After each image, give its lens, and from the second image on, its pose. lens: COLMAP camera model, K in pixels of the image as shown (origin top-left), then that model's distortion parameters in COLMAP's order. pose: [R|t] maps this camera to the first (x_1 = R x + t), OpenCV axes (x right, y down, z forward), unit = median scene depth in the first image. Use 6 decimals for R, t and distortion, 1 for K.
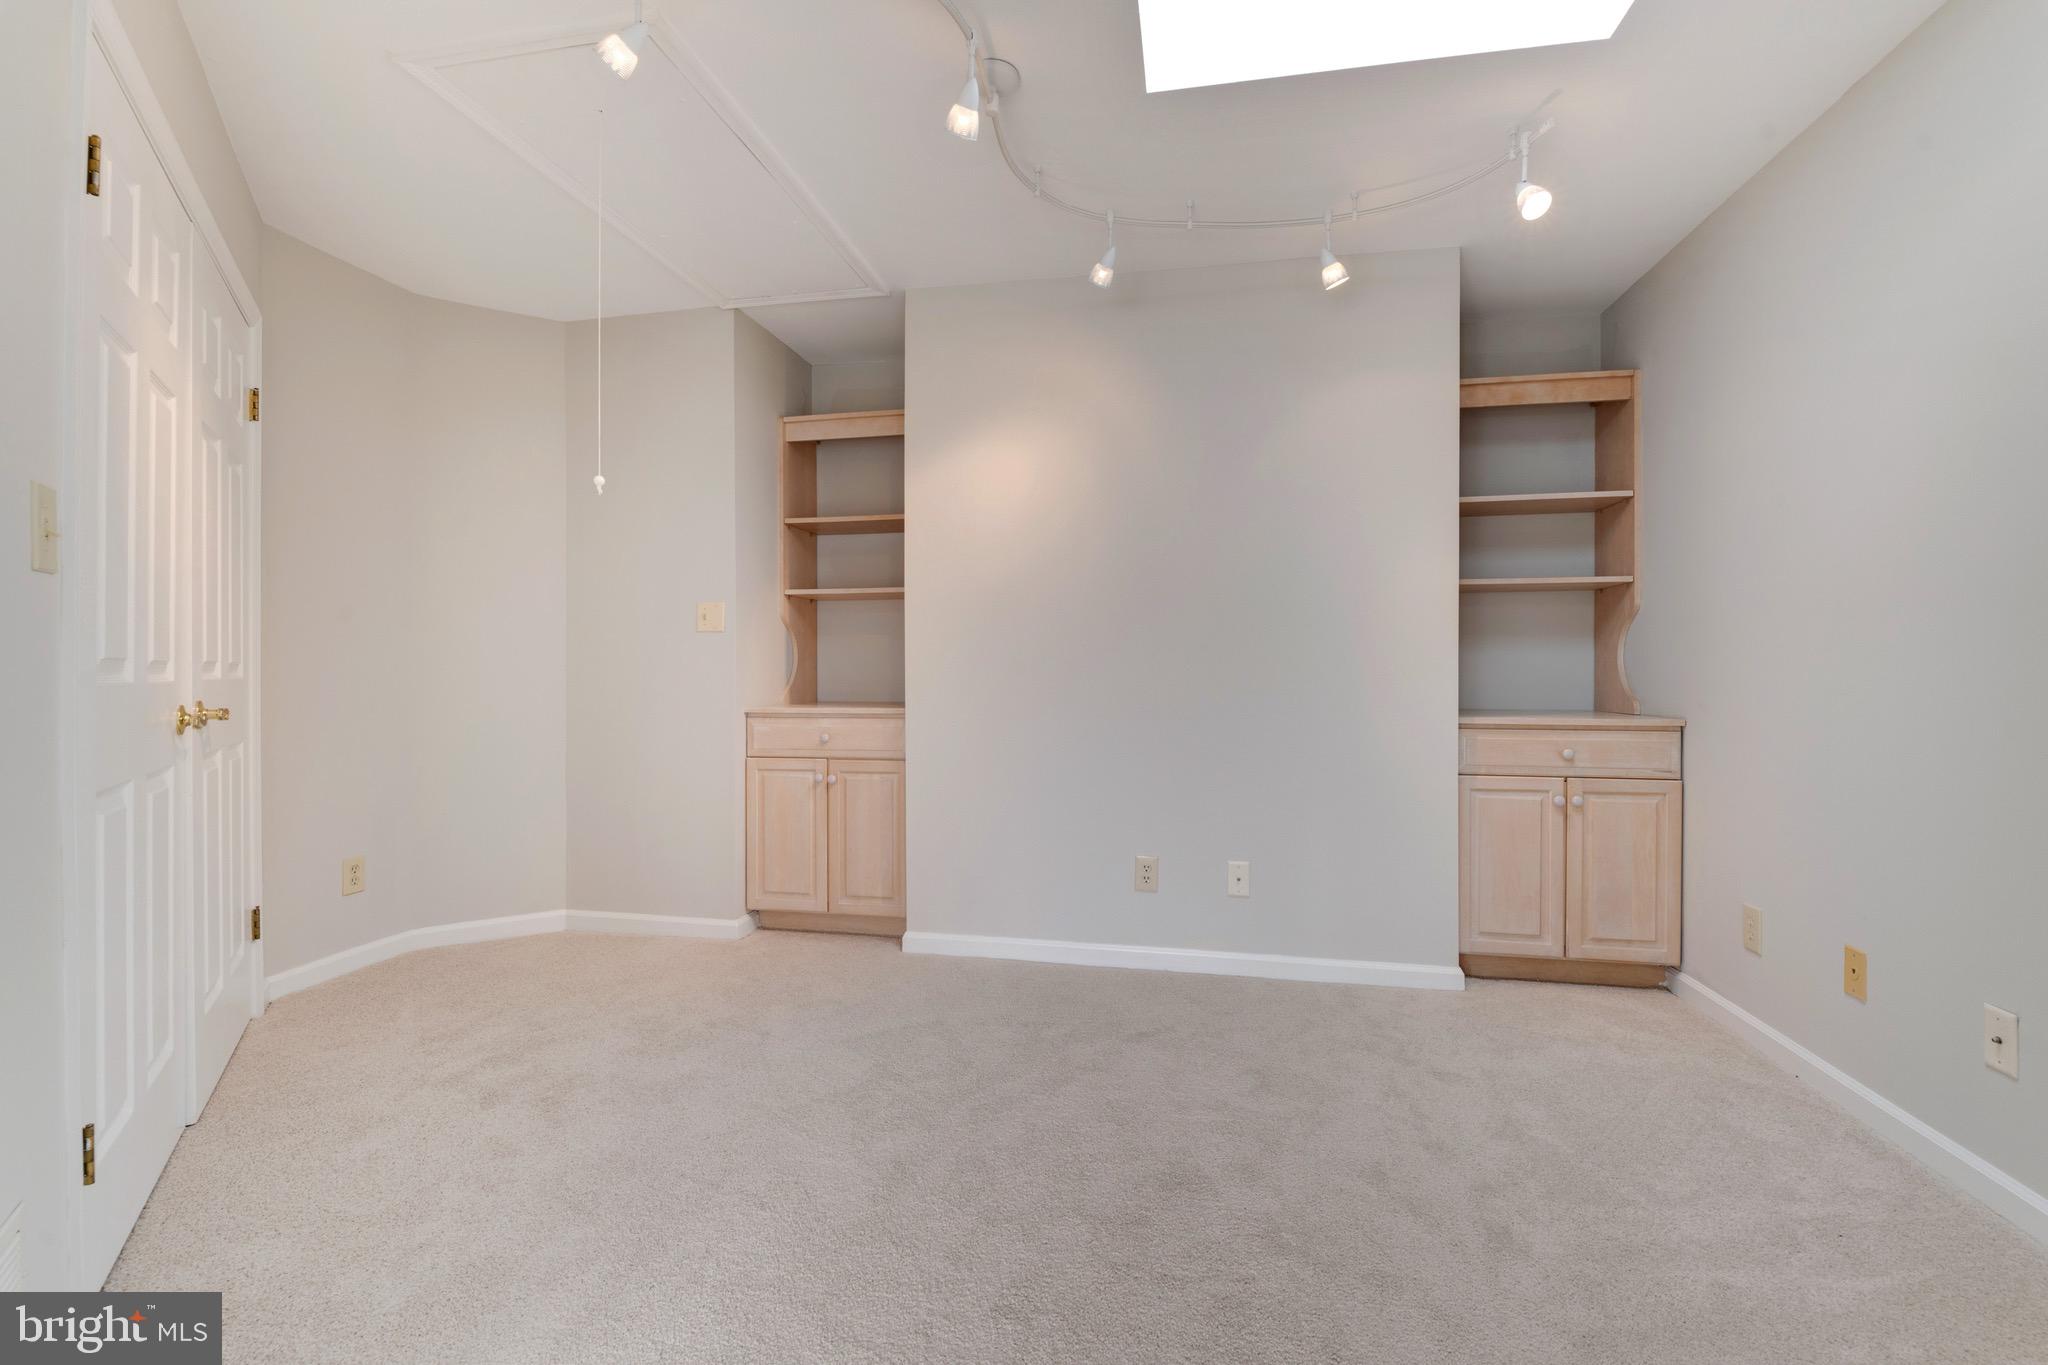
lens RADIAL K [[900.6, 0, 1020.8], [0, 900.6, 677.7], [0, 0, 1]] dist [-0.000808, -0.000931]
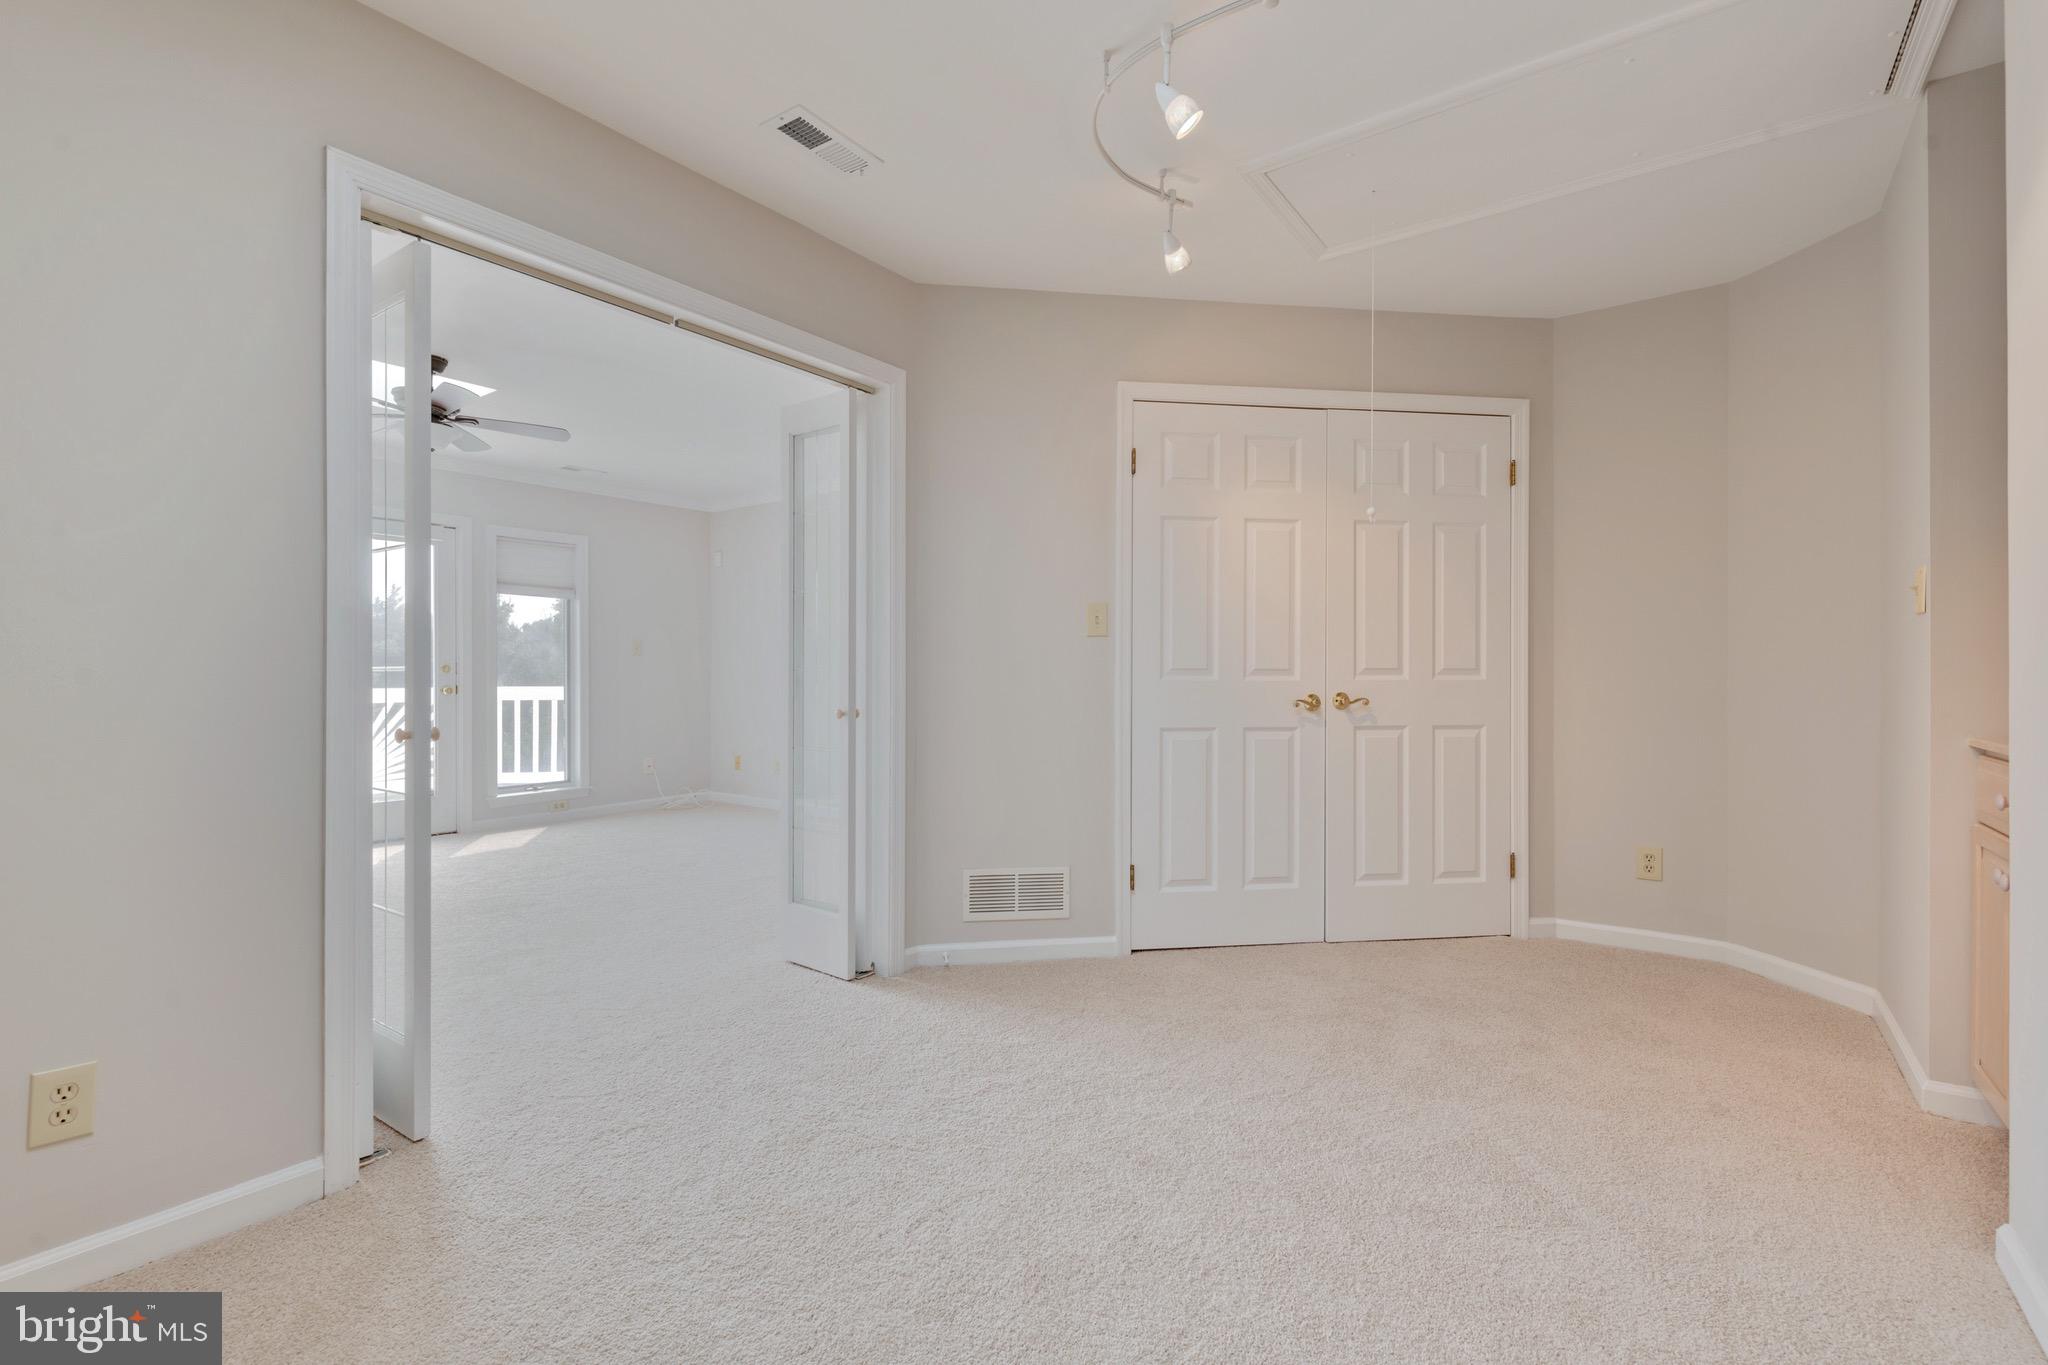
lens RADIAL K [[900.6, 0, 1022.3], [0, 900.6, 678.7], [0, 0, 1]] dist [-0.000808, -0.000931]
pose [[-0.437556, -0.001164, -0.899190, 0.553439], [-0.005195, 0.999986, 0.001233, 0.001056], [0.899176, 0.005211, -0.437556, 0.796087]]
